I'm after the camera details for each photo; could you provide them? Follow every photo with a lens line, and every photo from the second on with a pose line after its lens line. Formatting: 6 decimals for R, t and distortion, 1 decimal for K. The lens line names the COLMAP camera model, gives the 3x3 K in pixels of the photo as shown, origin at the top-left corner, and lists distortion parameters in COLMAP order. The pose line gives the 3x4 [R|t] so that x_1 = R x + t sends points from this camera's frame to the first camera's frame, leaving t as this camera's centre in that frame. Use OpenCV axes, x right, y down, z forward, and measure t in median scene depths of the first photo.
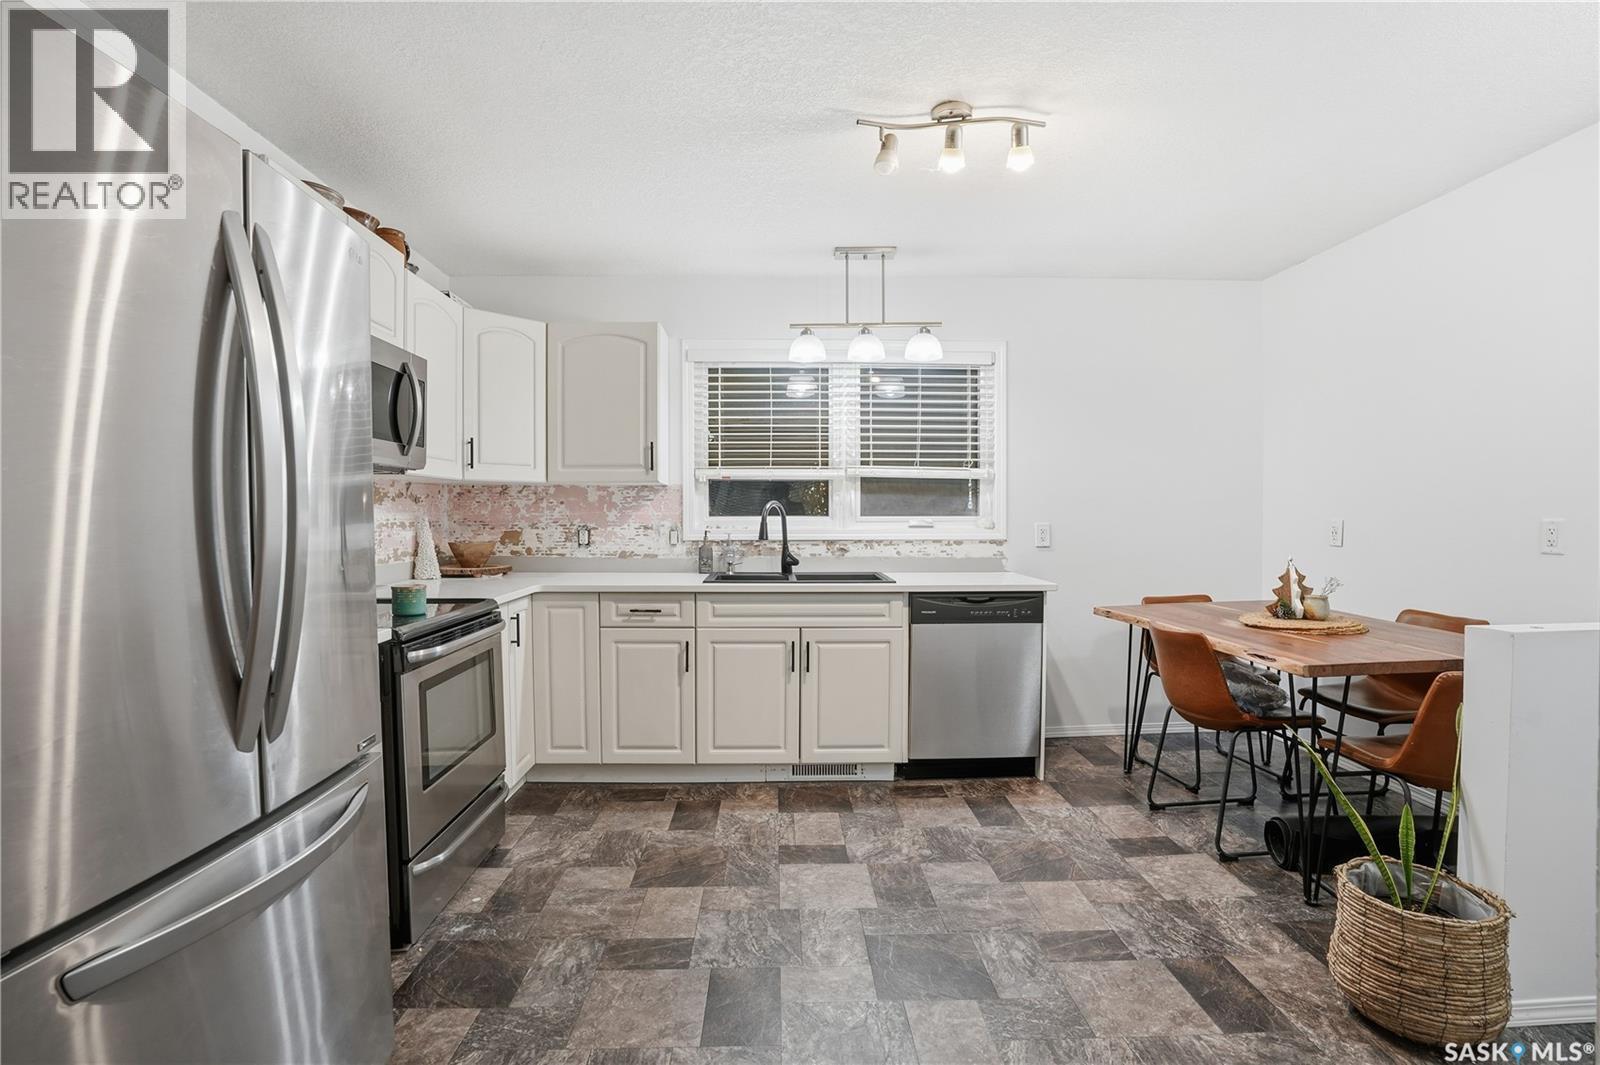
lens RADIAL K [[760.2, 0, 800.0], [0, 760.2, 532.5], [0, 0, 1]] dist [-0.081742, 0.042829]
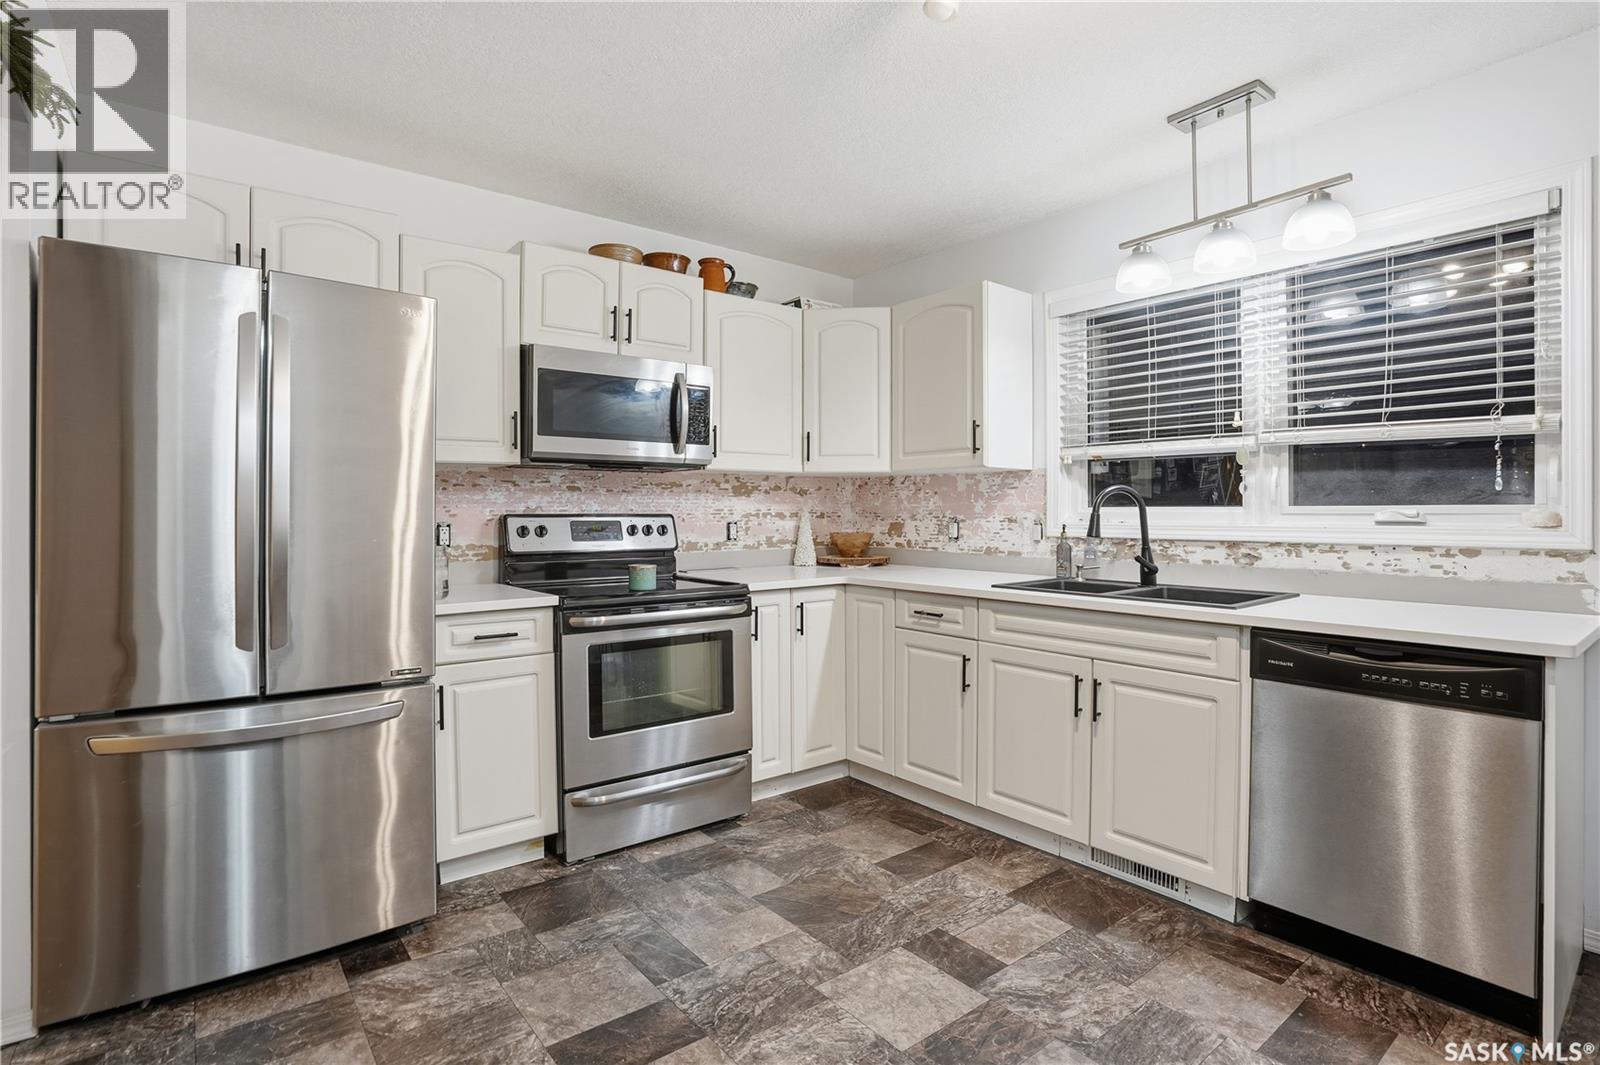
lens RADIAL K [[797.4, 0, 800.7], [0, 797.4, 513.9], [0, 0, 1]] dist [-0.070701, 0.034254]
pose [[0.596711, 0.002116, -0.802453, 0.423234], [-0.018251, 0.999774, -0.010936, 0.000467], [0.802249, 0.021171, 0.596614, 0.311641]]
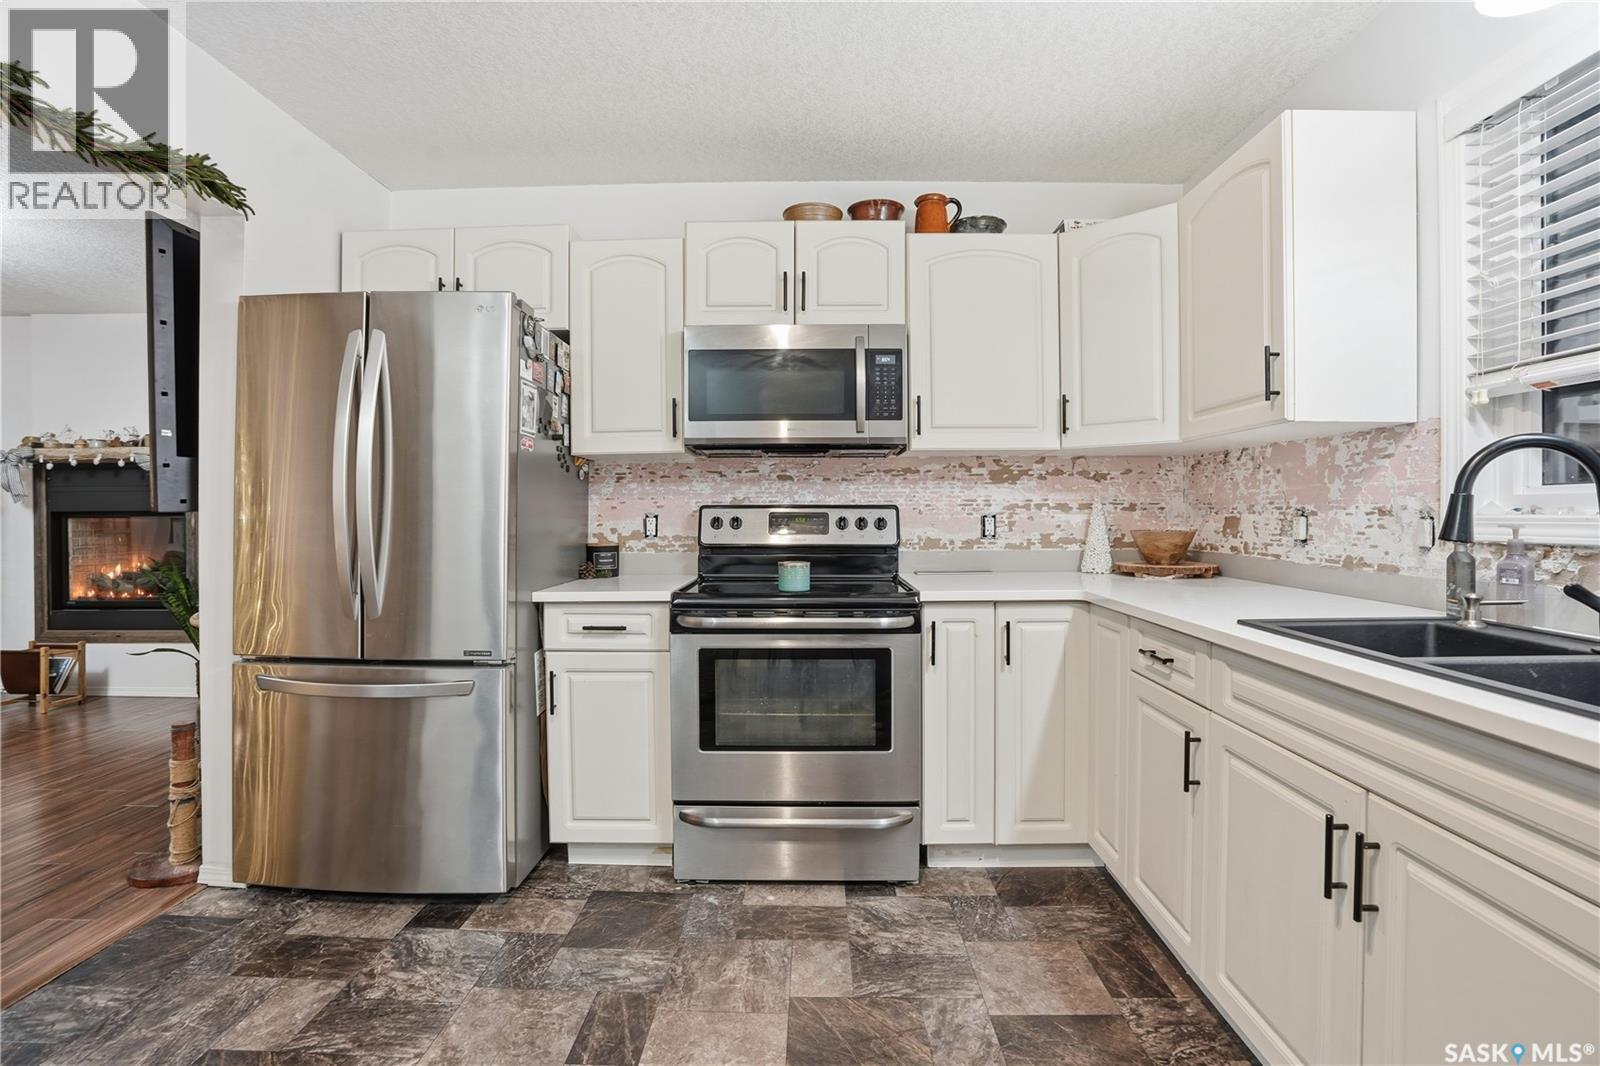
lens RADIAL K [[756.4, 0, 797.6], [0, 756.4, 517.9], [0, 0, 1]] dist [-0.071726, 0.028344]
pose [[-0.053665, 0.007367, -0.998532, 0.339754], [-0.020789, 0.999748, 0.008494, 0.001731], [0.998343, 0.021214, -0.053499, 0.723601]]
